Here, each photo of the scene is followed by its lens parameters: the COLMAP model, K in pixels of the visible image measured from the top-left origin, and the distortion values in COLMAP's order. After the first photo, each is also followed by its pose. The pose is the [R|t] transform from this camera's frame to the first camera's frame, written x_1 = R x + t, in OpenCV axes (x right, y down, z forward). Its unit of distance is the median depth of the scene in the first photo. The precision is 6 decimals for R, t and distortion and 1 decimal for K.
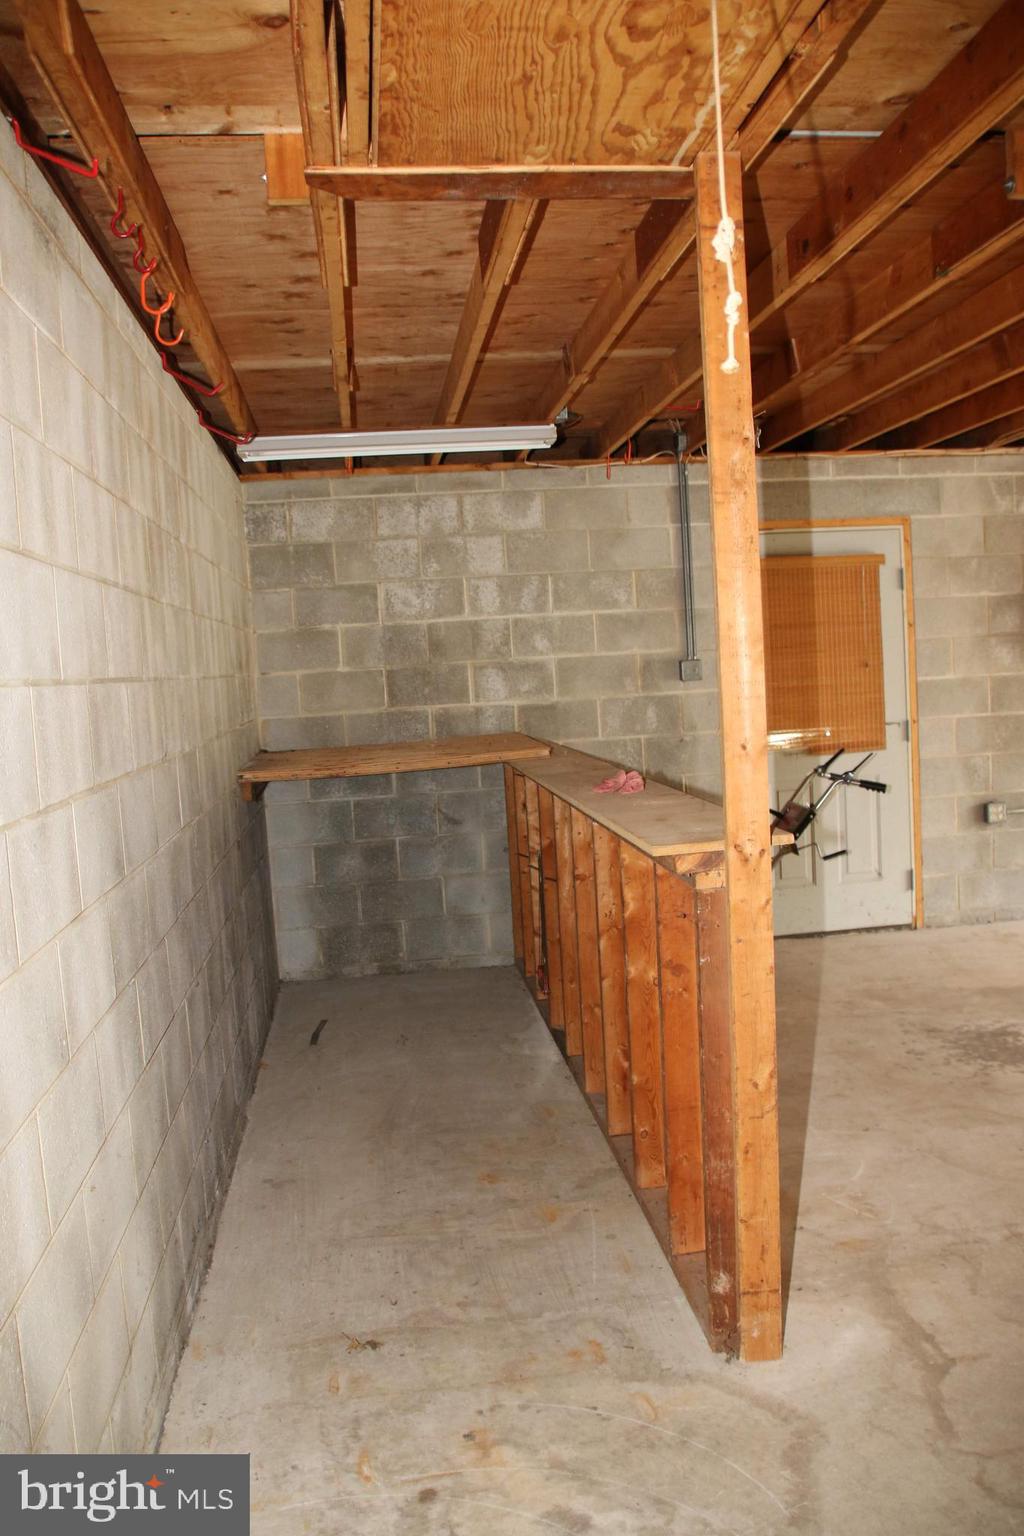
lens RADIAL K [[1275.1, 0, 512.6], [0, 1275.1, 774.7], [0, 0, 1]] dist [-0.137602, 0.134308]
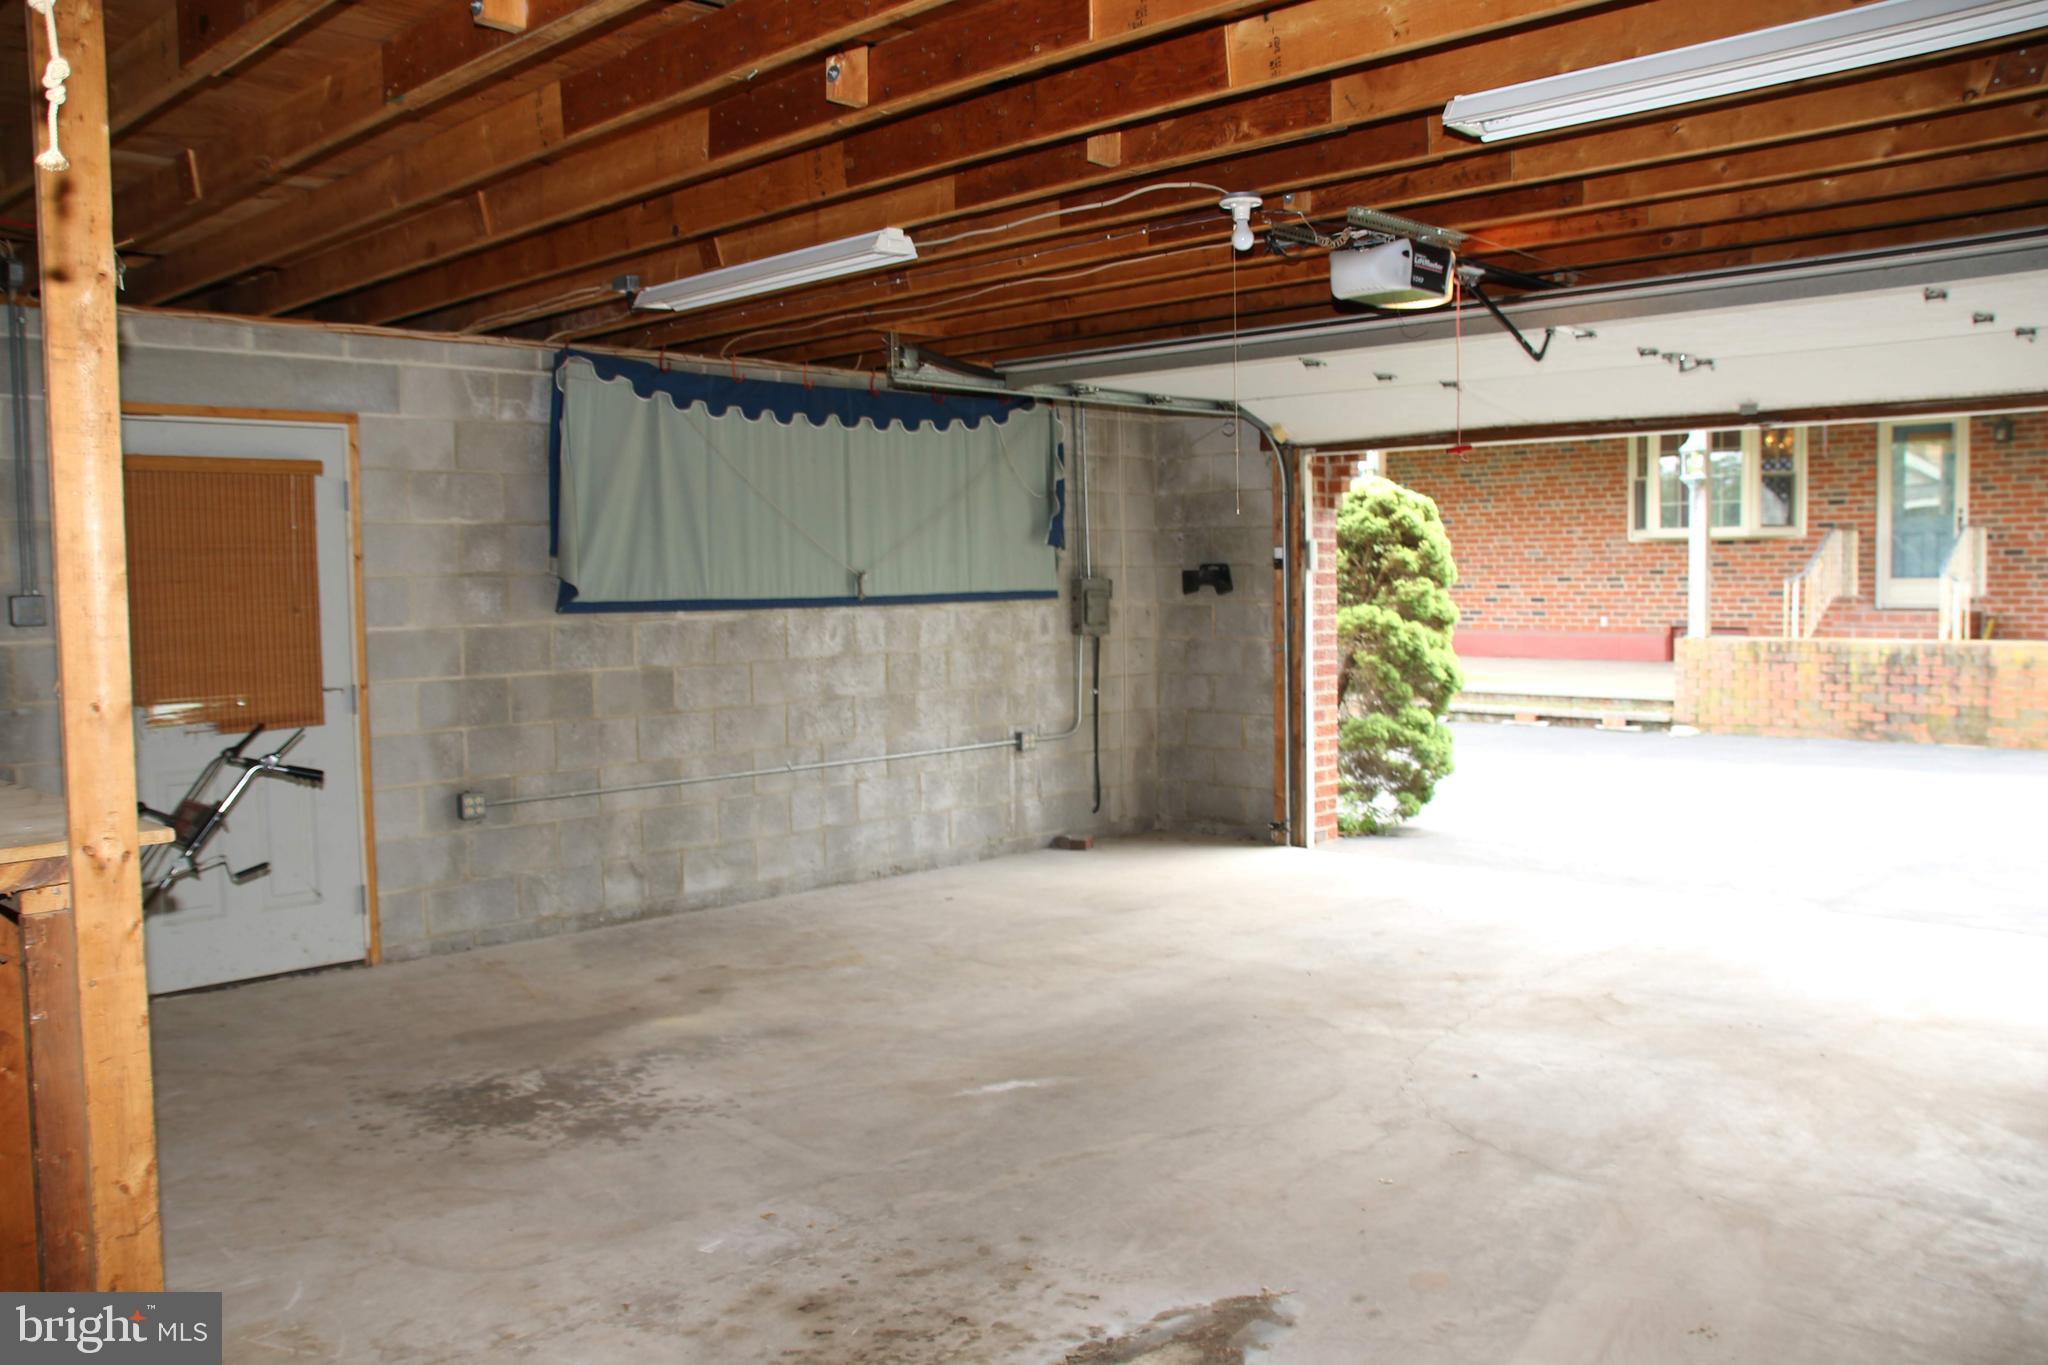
lens RADIAL K [[1700.2, 0, 1017.9], [0, 1700.2, 687.5], [0, 0, 1]] dist [-0.137602, 0.134308]
pose [[0.780460, 0.002538, 0.625201, 0.003259], [0.026941, 0.998926, -0.037687, 0.006297], [-0.624625, 0.046257, 0.779553, -0.015958]]
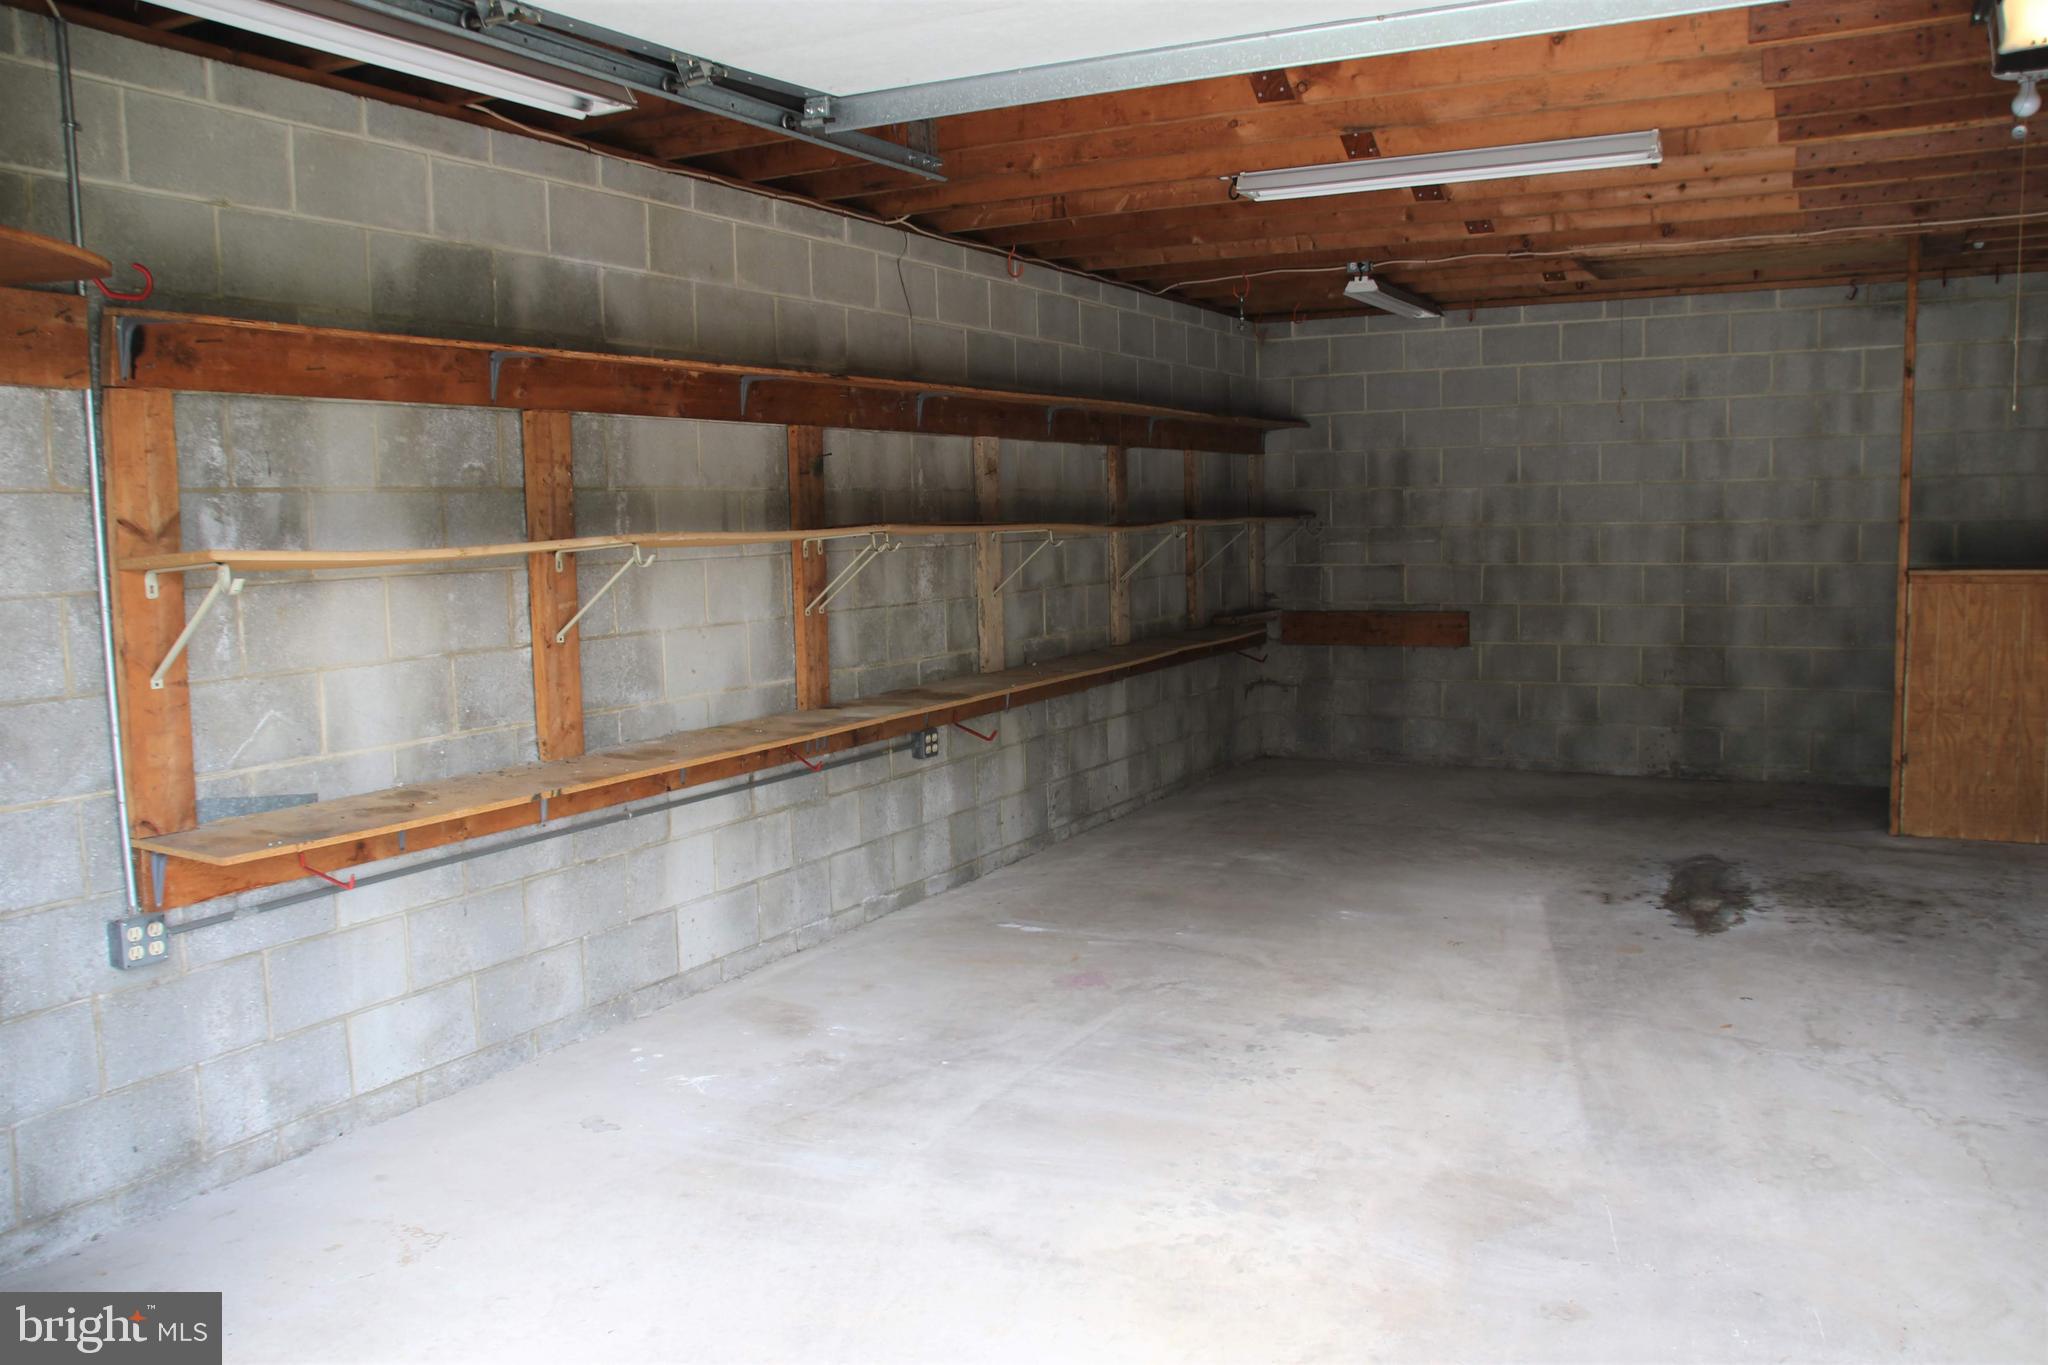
lens RADIAL K [[1700.2, 0, 1009.7], [0, 1700.2, 690.3], [0, 0, 1]] dist [-0.137602, 0.134308]
pose [[-0.566706, 0.154724, -0.809262, 1.335628], [-0.018165, 0.979624, 0.200017, -0.109582], [0.823720, 0.128051, -0.552349, 0.546189]]
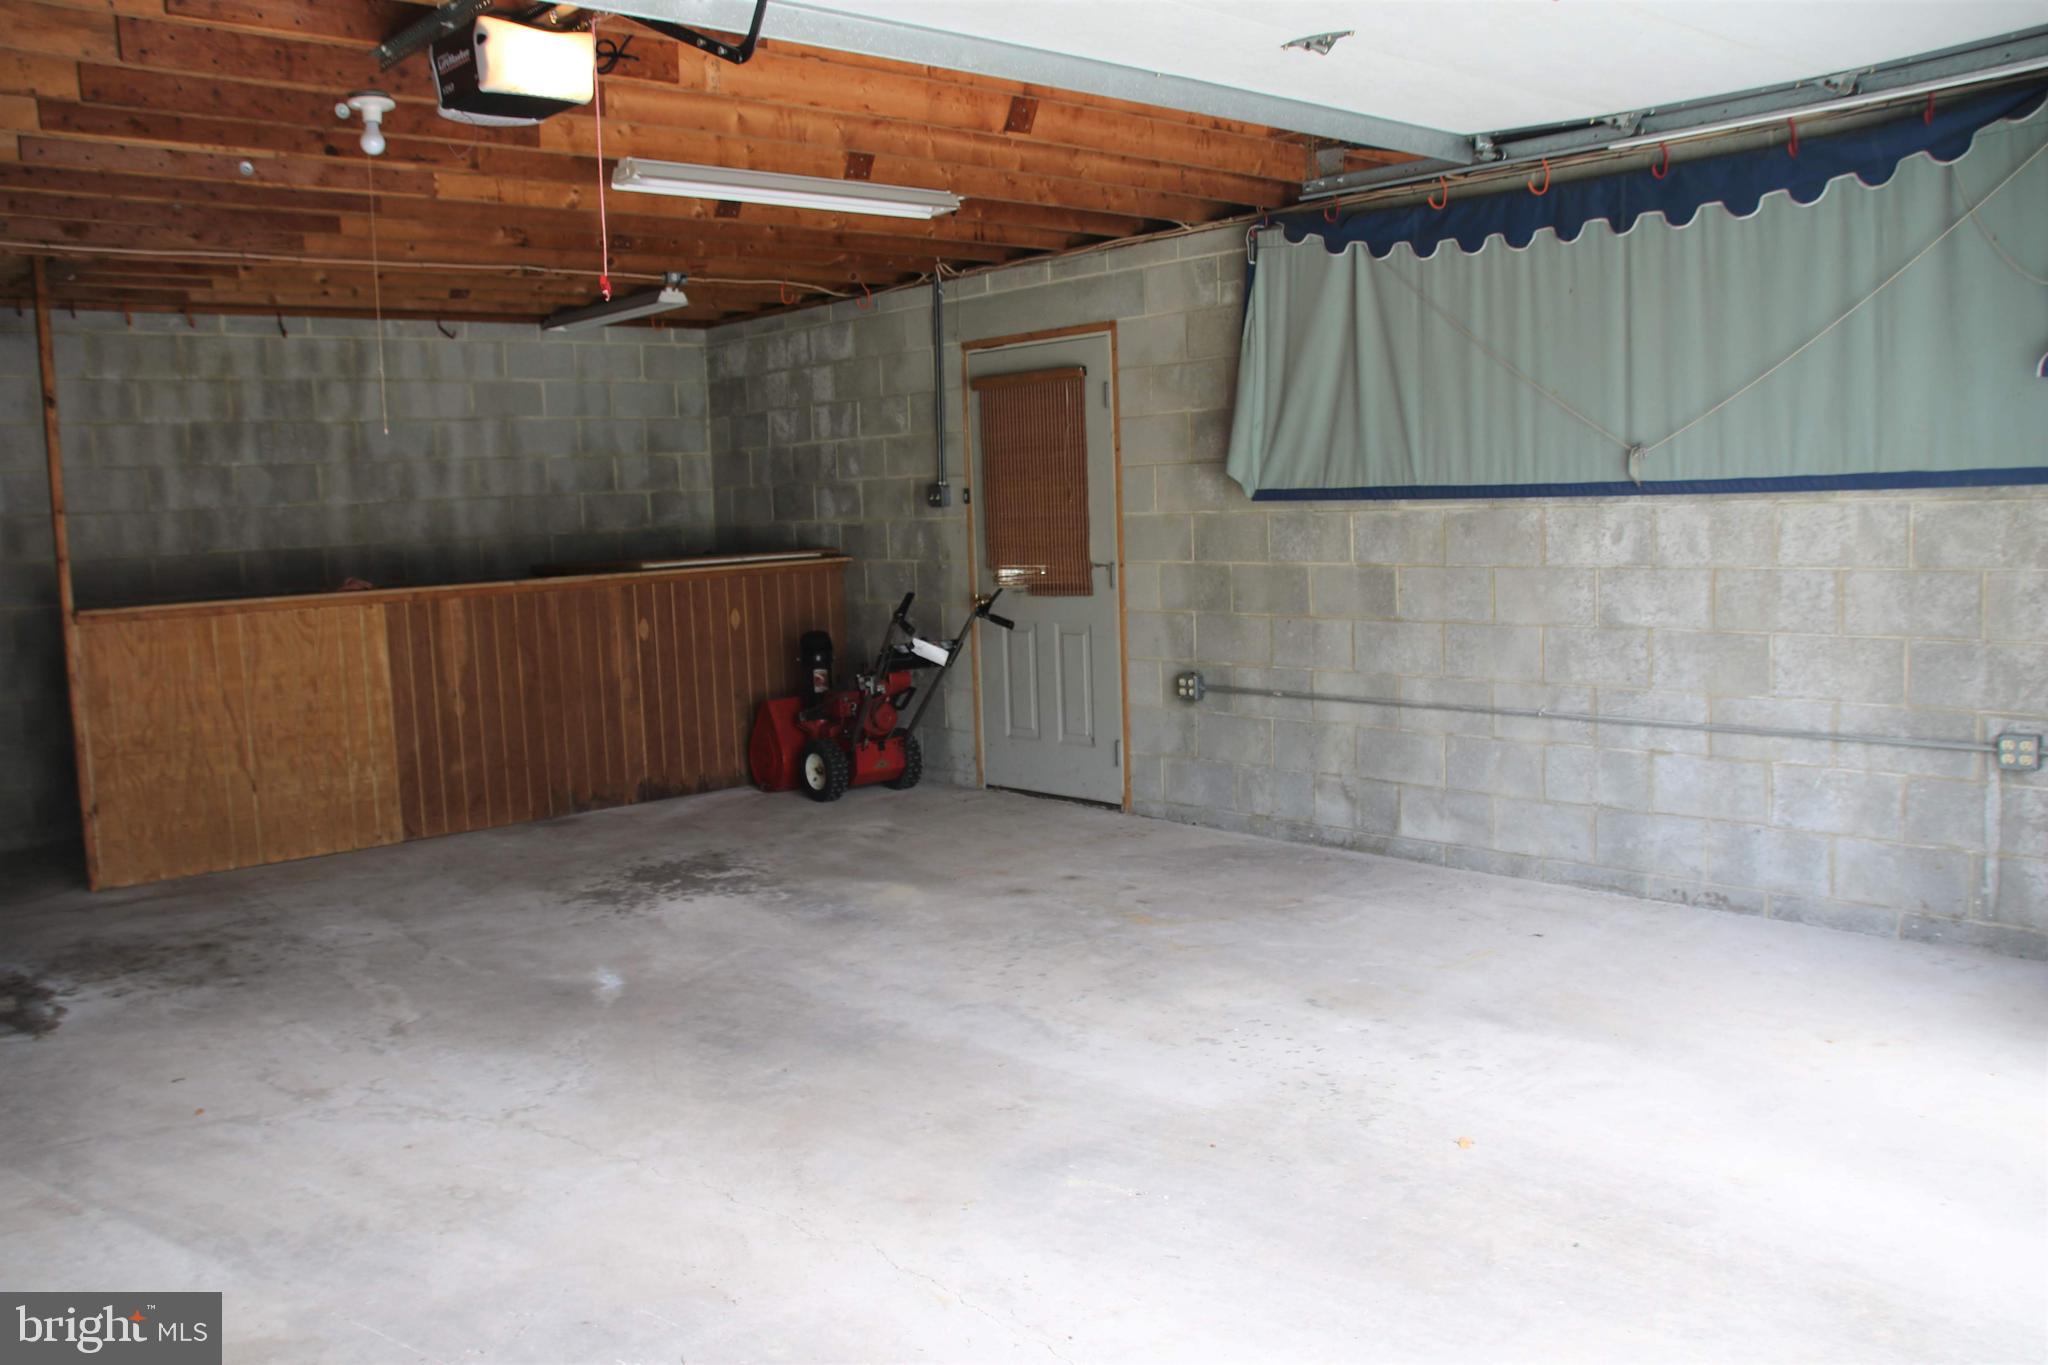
lens RADIAL K [[1700.2, 0, 1009.4], [0, 1700.2, 687.0], [0, 0, 1]] dist [-0.137602, 0.134308]
pose [[0.564257, 0.126062, -0.815918, 1.279072], [-0.067315, 0.992008, 0.106716, -0.081667], [0.822851, -0.005292, 0.568233, 0.313603]]
